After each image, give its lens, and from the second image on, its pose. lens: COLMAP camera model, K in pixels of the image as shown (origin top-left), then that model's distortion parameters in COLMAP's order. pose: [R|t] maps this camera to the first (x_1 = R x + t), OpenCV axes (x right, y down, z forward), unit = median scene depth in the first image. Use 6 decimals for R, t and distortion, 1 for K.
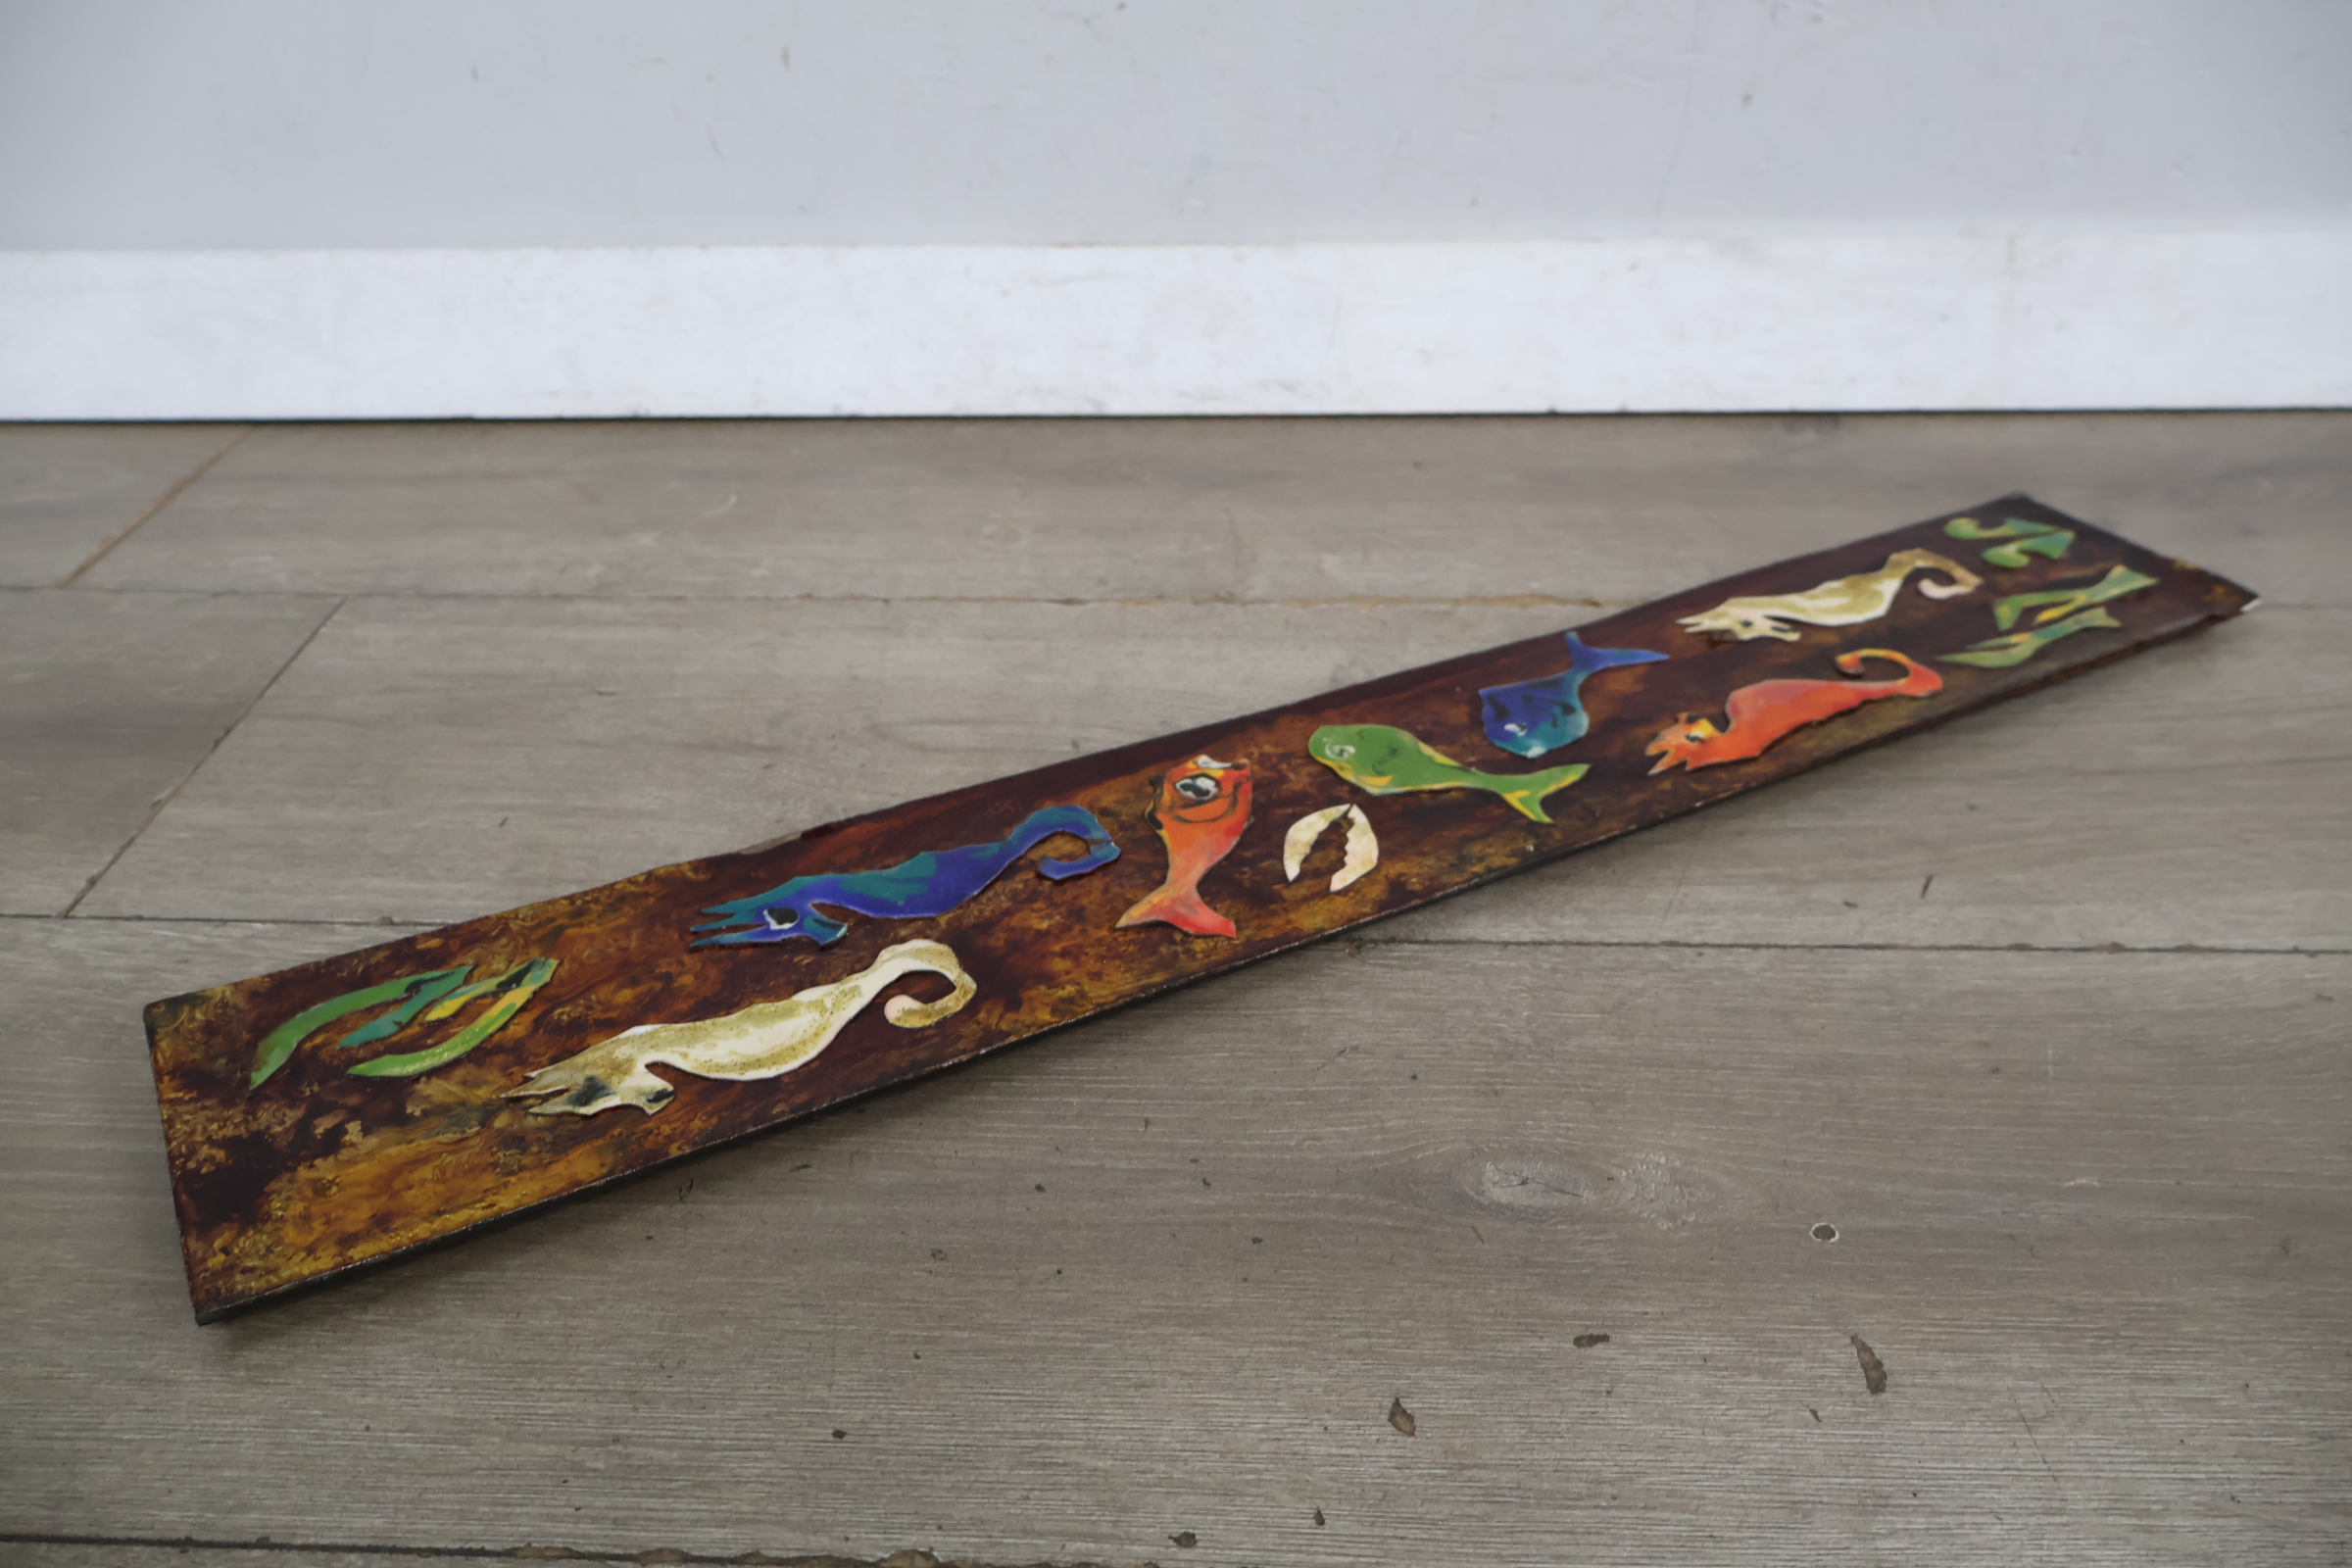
lens RADIAL K [[1963.3, 0, 1176.0], [0, 1963.3, 784.0], [0, 0, 1]] dist [-0.006674, -0.007916]
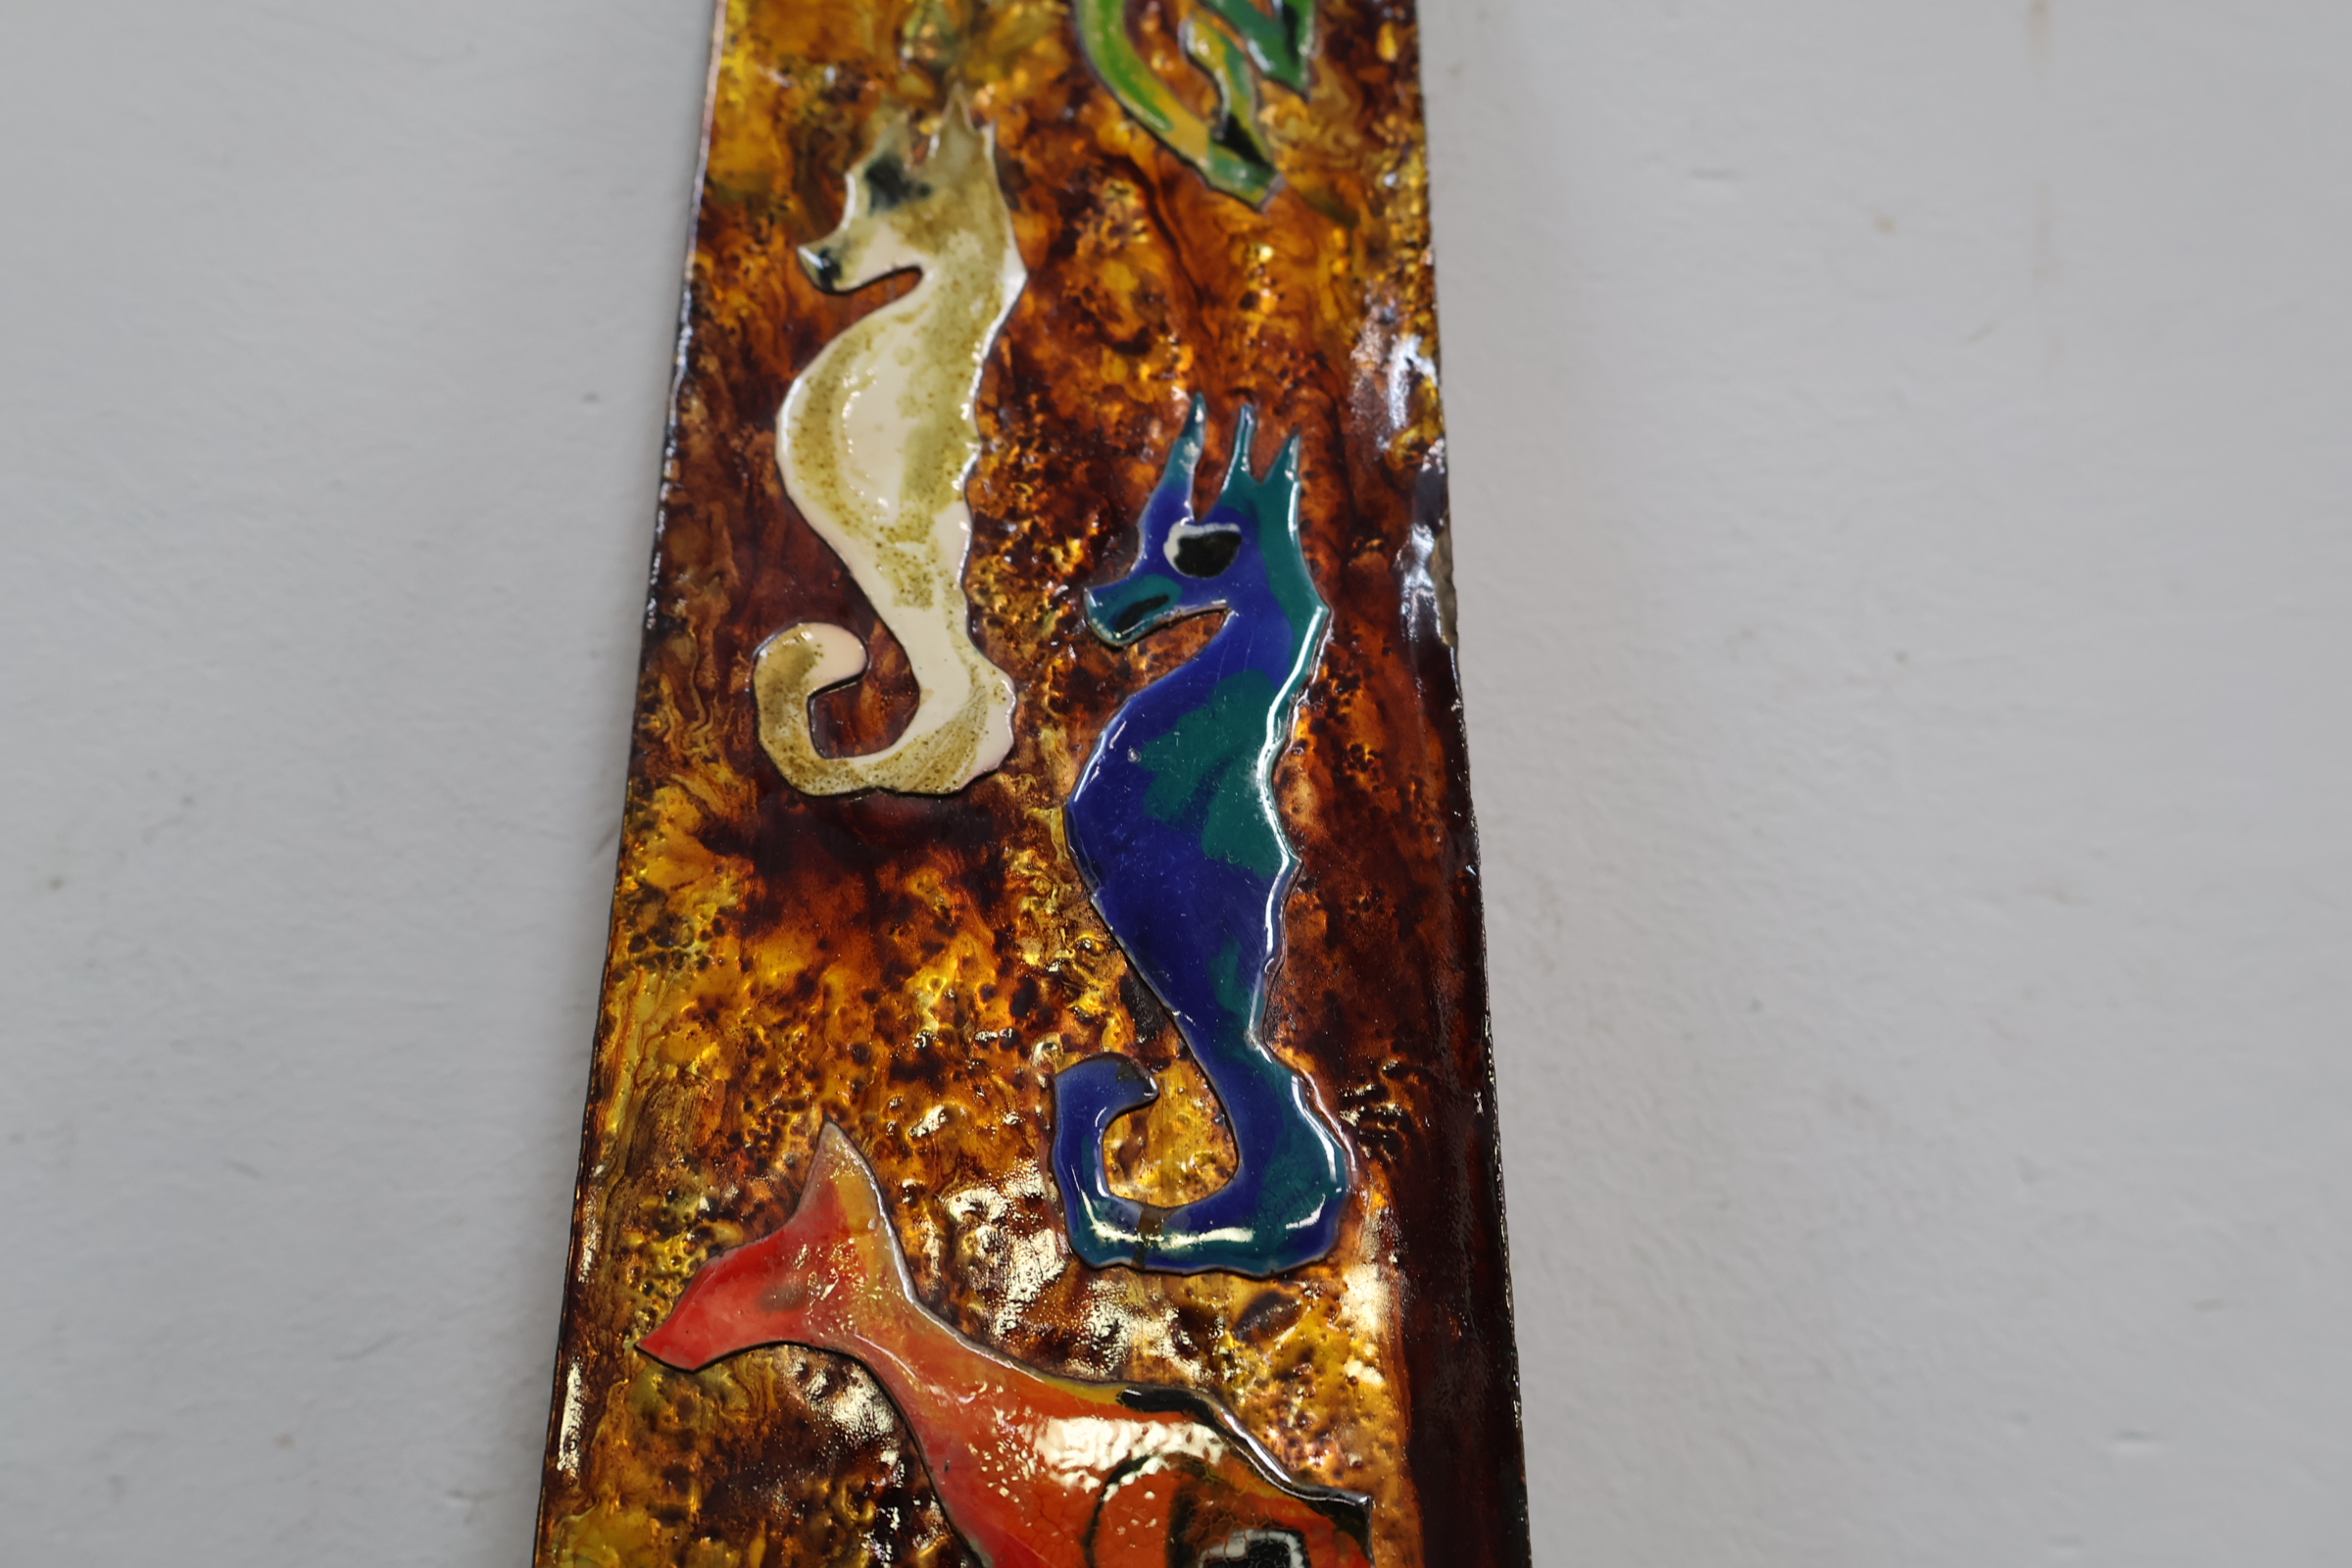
lens RADIAL K [[2108.8, 0, 1166.4], [0, 2108.8, 790.4], [0, 0, 1]] dist [0.000687, 0.000343]
pose [[-0.470842, 0.799314, -0.373369, 0.052354], [-0.467355, 0.132963, 0.874014, -0.397307], [0.748256, 0.586018, 0.310959, 0.894113]]
